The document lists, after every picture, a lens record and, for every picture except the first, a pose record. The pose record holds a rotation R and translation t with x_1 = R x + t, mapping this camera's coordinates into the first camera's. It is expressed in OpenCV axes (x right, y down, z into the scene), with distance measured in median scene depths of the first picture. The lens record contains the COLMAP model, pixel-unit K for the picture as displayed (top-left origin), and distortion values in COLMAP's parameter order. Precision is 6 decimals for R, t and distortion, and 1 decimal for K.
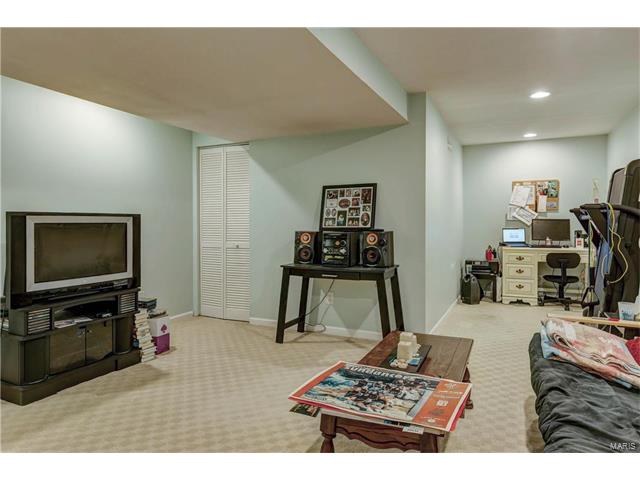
lens RADIAL K [[397.3, 0, 323.9], [0, 397.3, 228.2], [0, 0, 1]] dist [0.004722, 0.002547]
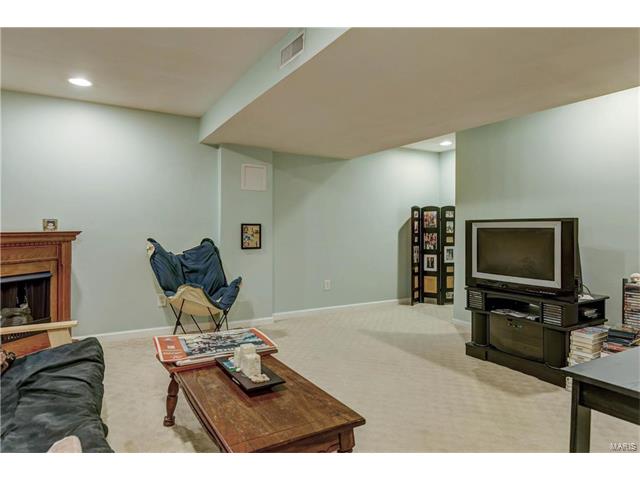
lens RADIAL K [[385.3, 0, 320.0], [0, 385.3, 240.0], [0, 0, 1]] dist [0.001119, 0.000020]
pose [[-0.548993, 0.023284, -0.835502, 3.168167], [-0.016137, 0.999130, 0.038448, -0.065879], [0.835671, 0.034590, -0.548140, 5.982784]]
